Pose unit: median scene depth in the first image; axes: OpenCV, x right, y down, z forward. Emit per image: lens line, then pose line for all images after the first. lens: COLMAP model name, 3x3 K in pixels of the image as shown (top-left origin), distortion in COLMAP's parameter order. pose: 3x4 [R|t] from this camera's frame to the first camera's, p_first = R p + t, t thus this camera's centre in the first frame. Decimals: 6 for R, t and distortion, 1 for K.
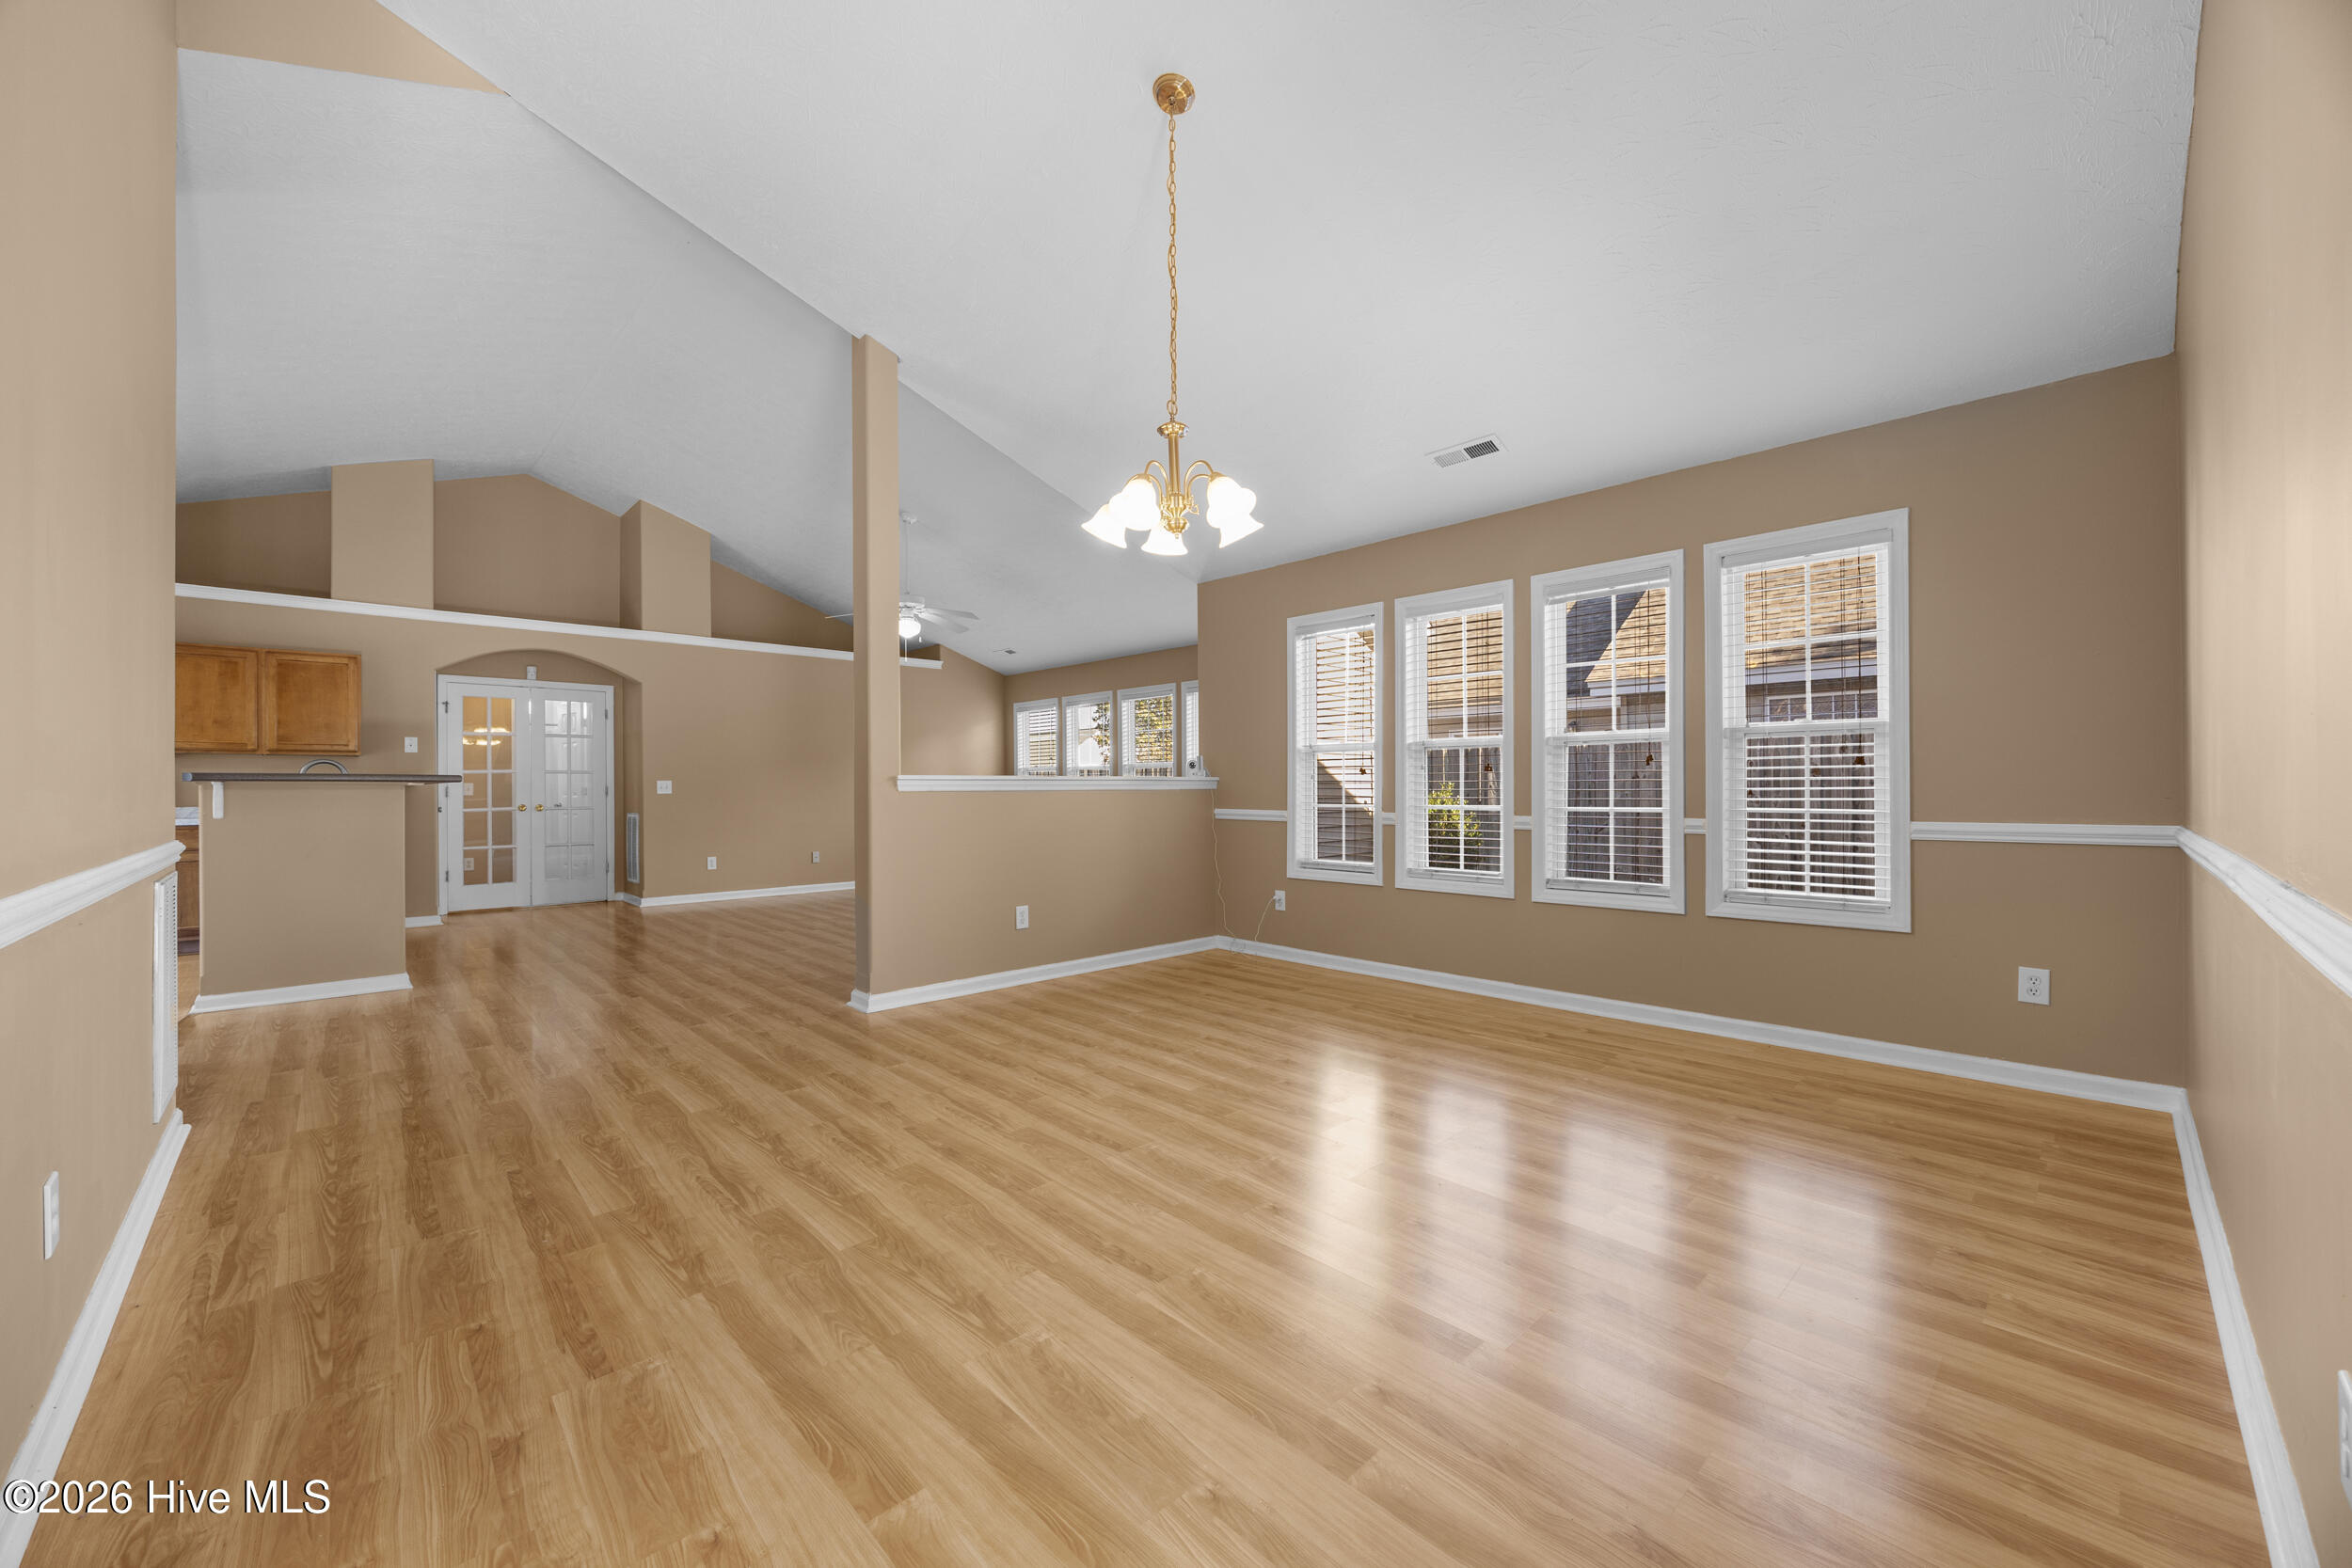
lens RADIAL K [[891.8, 0, 1173.9], [0, 891.8, 790.9], [0, 0, 1]] dist [-0.005418, 0.001056]
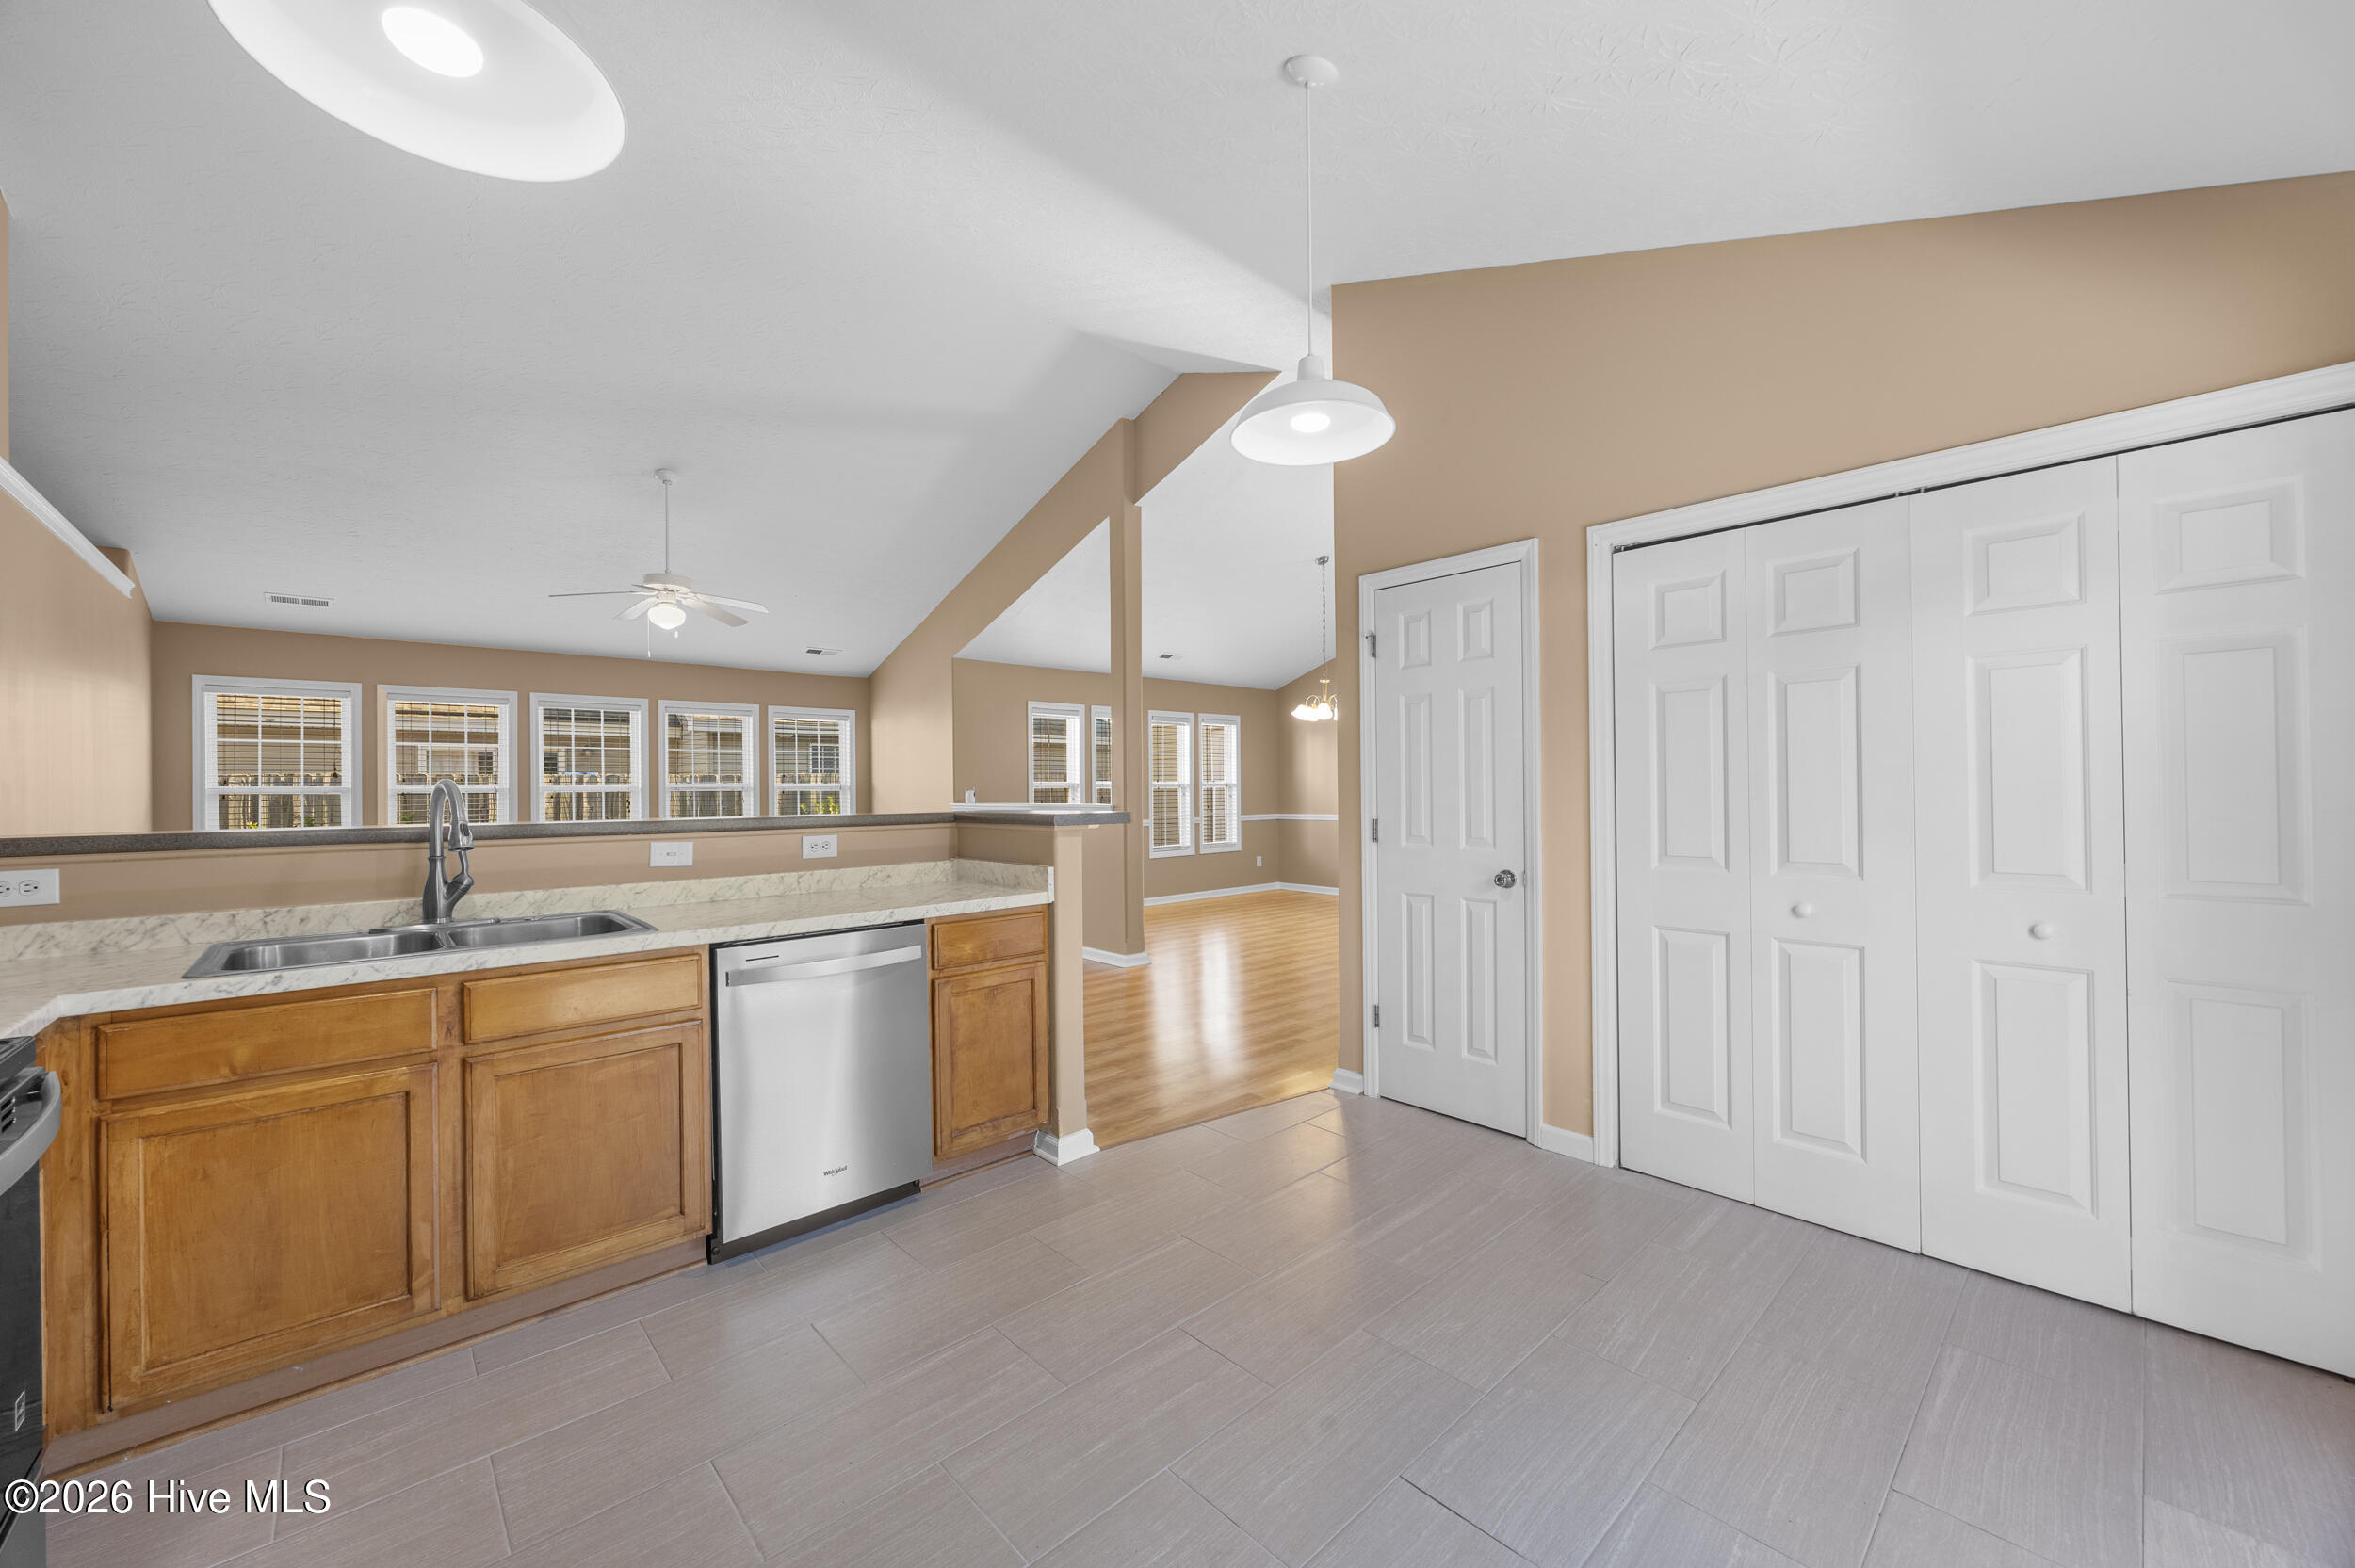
lens RADIAL K [[892.9, 0, 1169.5], [0, 892.9, 782.1], [0, 0, 1]] dist [-0.005418, 0.001056]
pose [[0.014338, 0.012607, 0.999818, -1.458069], [0.014281, 0.999816, -0.012812, -0.028222], [-0.999795, 0.014462, 0.014156, 0.745252]]
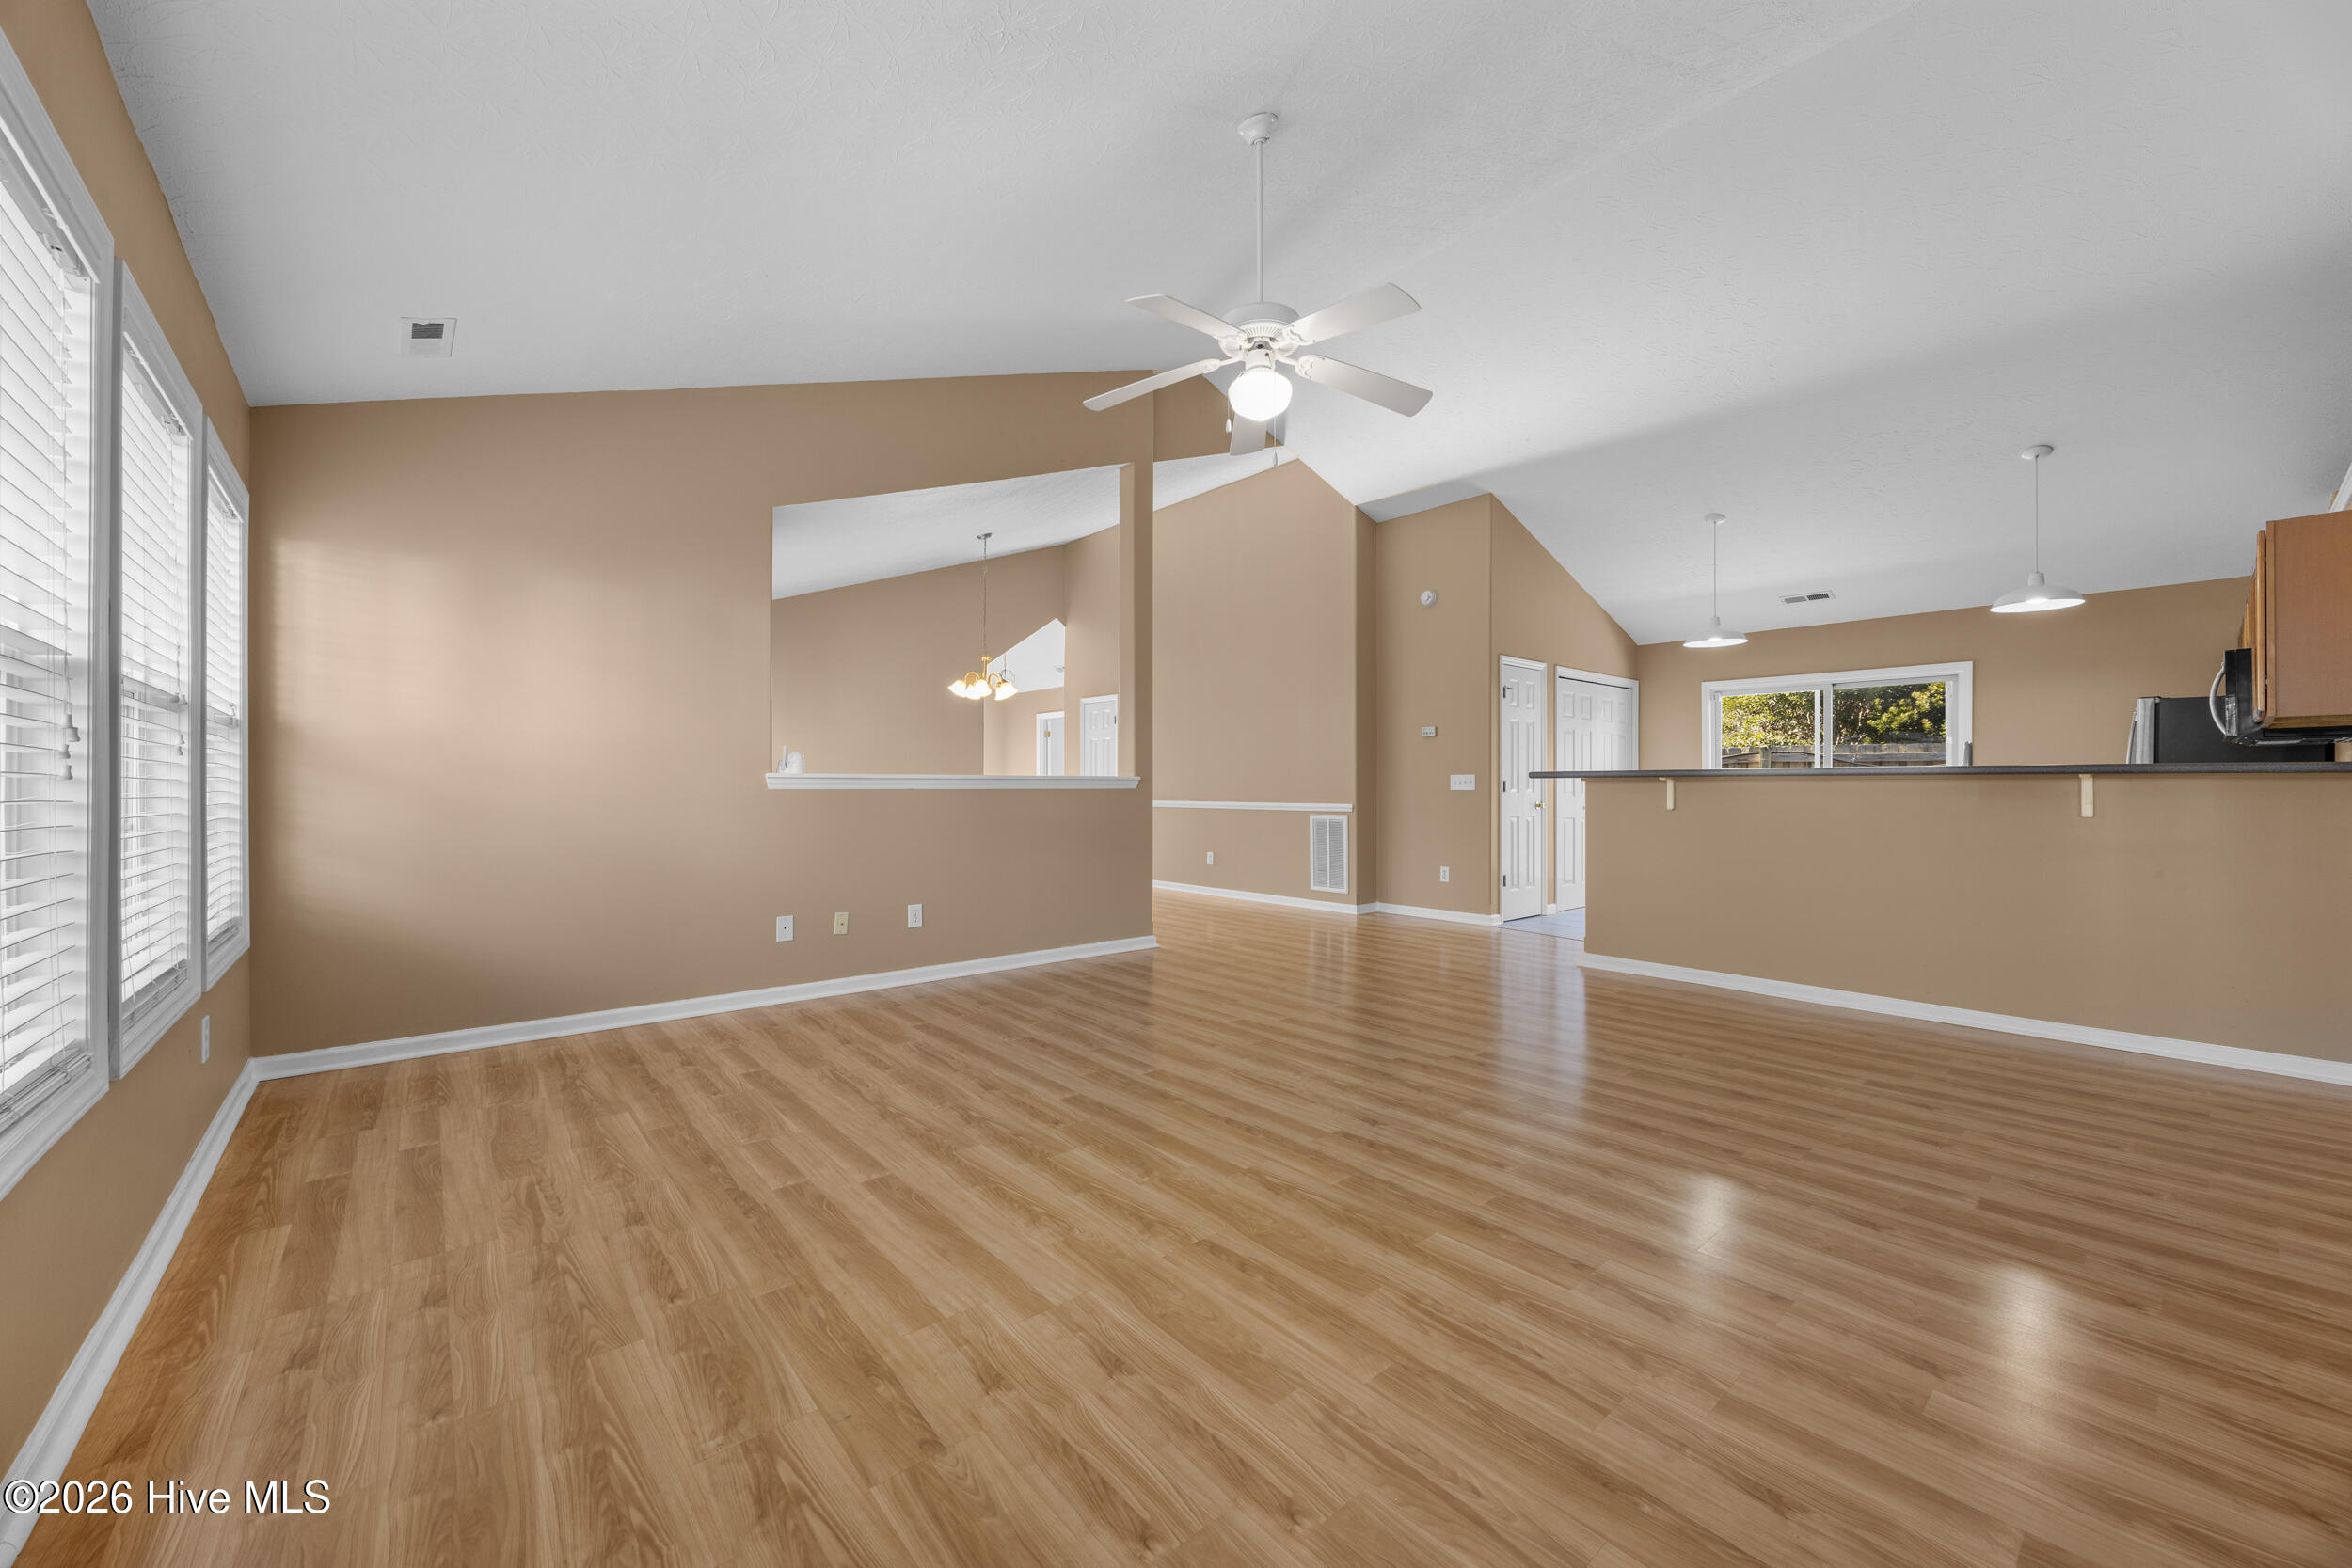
lens RADIAL K [[891.8, 0, 1161.7], [0, 891.8, 786.4], [0, 0, 1]] dist [-0.005418, 0.001056]
pose [[-0.998537, 0.004453, 0.053891, -0.379354], [0.004781, 0.999971, 0.005967, -0.009261], [-0.053863, 0.006216, -0.998529, 1.914321]]
